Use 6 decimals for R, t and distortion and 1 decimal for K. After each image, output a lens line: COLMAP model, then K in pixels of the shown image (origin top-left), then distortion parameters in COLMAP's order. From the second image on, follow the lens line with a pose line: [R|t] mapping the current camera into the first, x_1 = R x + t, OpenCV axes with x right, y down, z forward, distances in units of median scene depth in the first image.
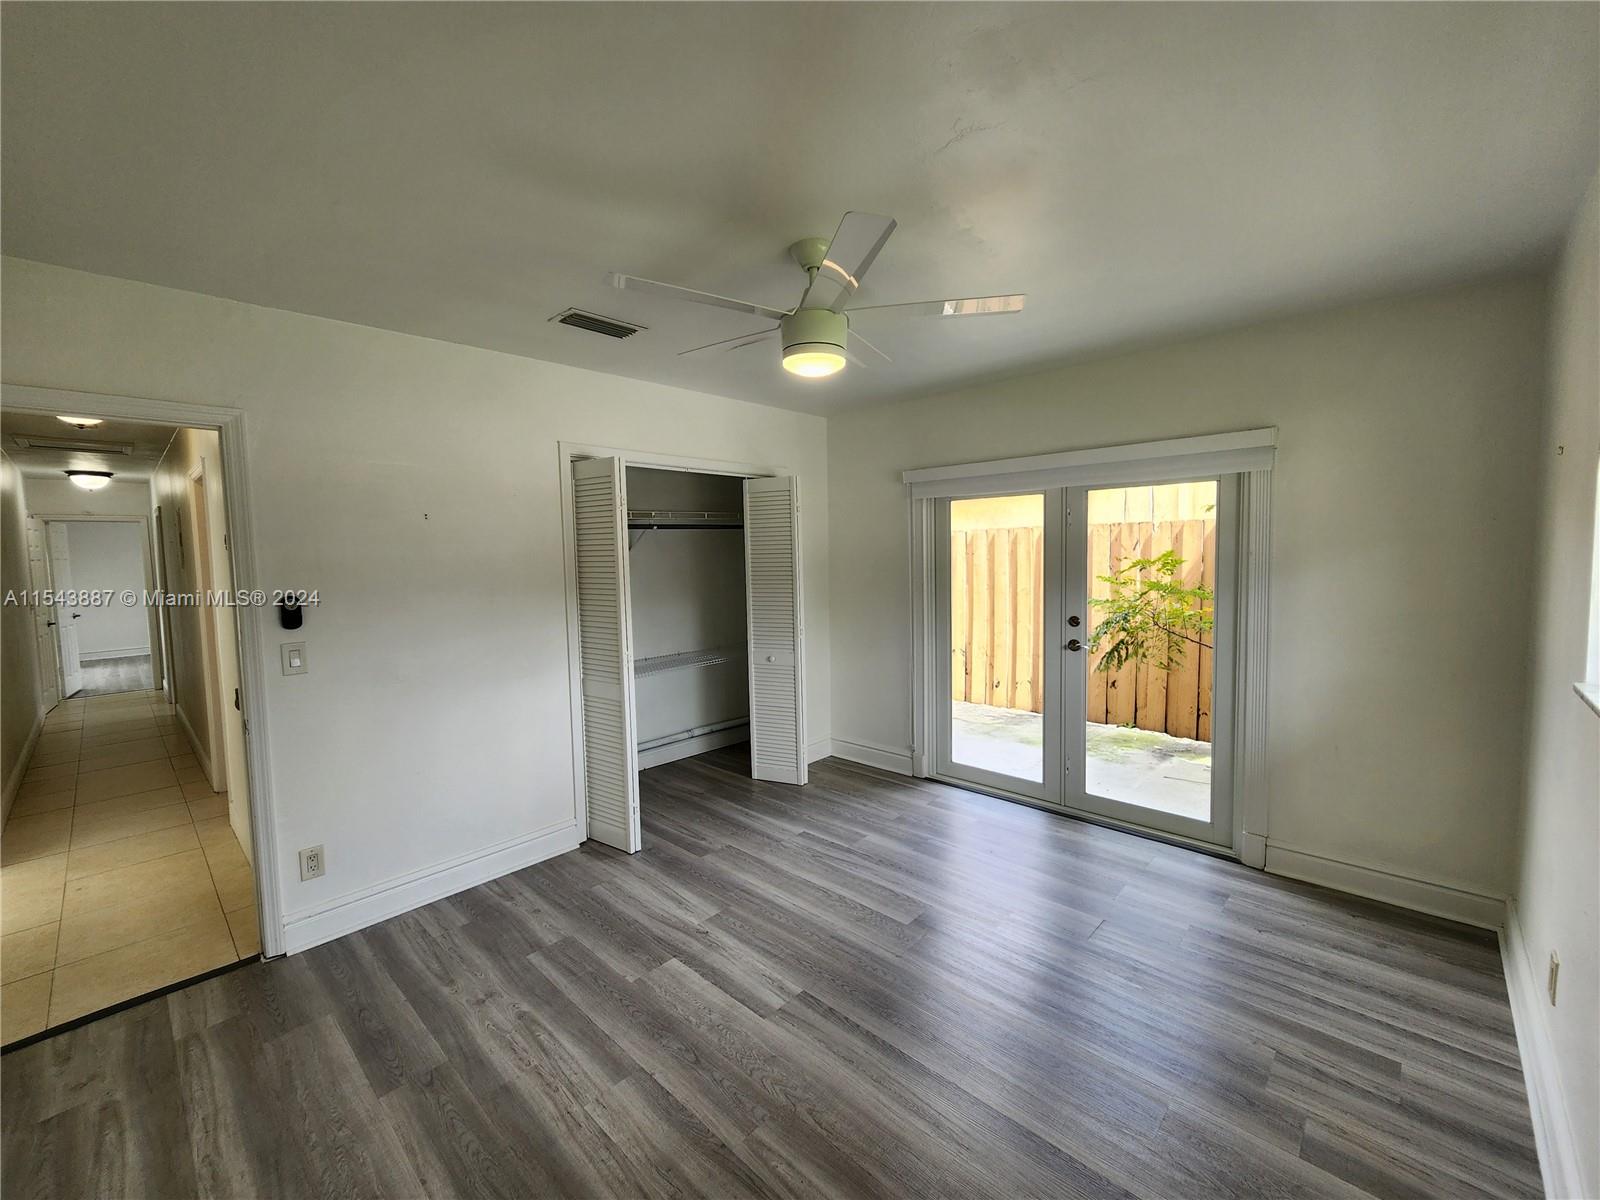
lens RADIAL K [[655.3, 0, 804.2], [0, 655.3, 596.6], [0, 0, 1]] dist [0.006254, -0.002983]
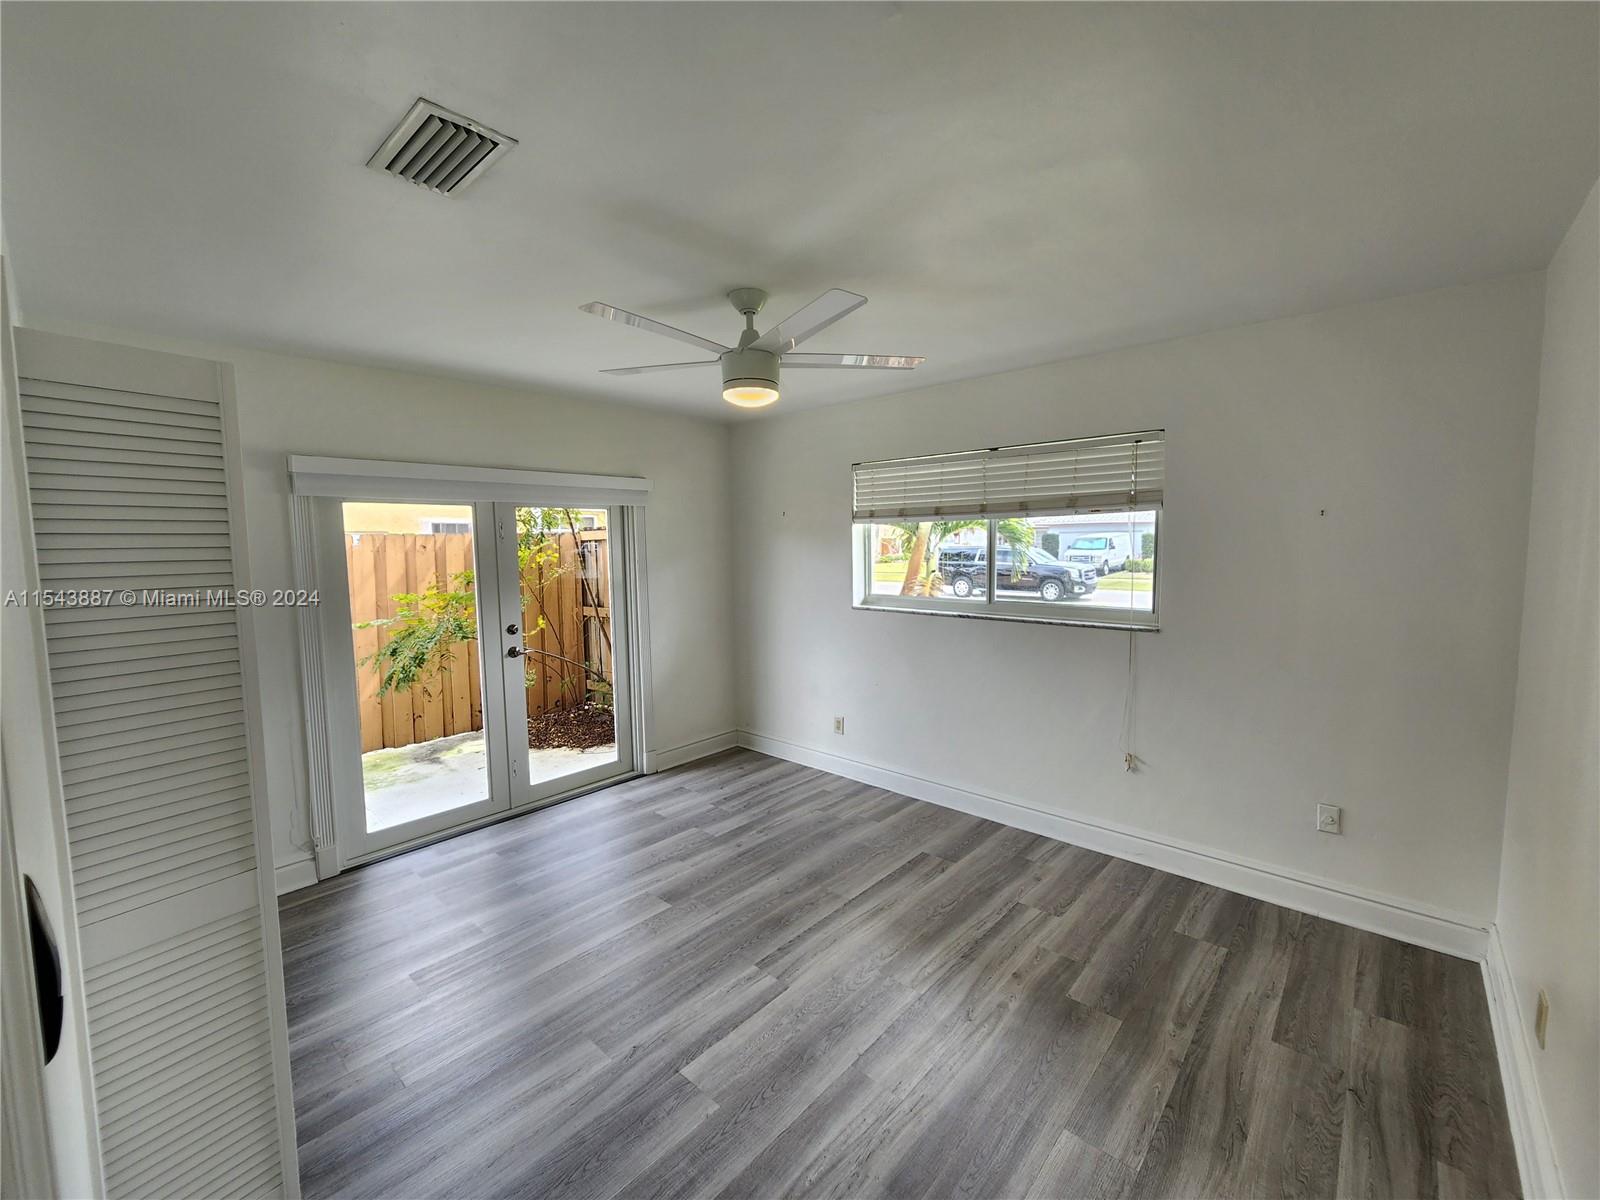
lens RADIAL K [[655.3, 0, 803.7], [0, 655.3, 596.7], [0, 0, 1]] dist [0.006254, -0.002983]
pose [[-0.020505, -0.065637, 0.997633, -0.764632], [0.088178, 0.993835, 0.067199, -0.052521], [-0.995894, 0.089347, -0.014591, 0.642473]]
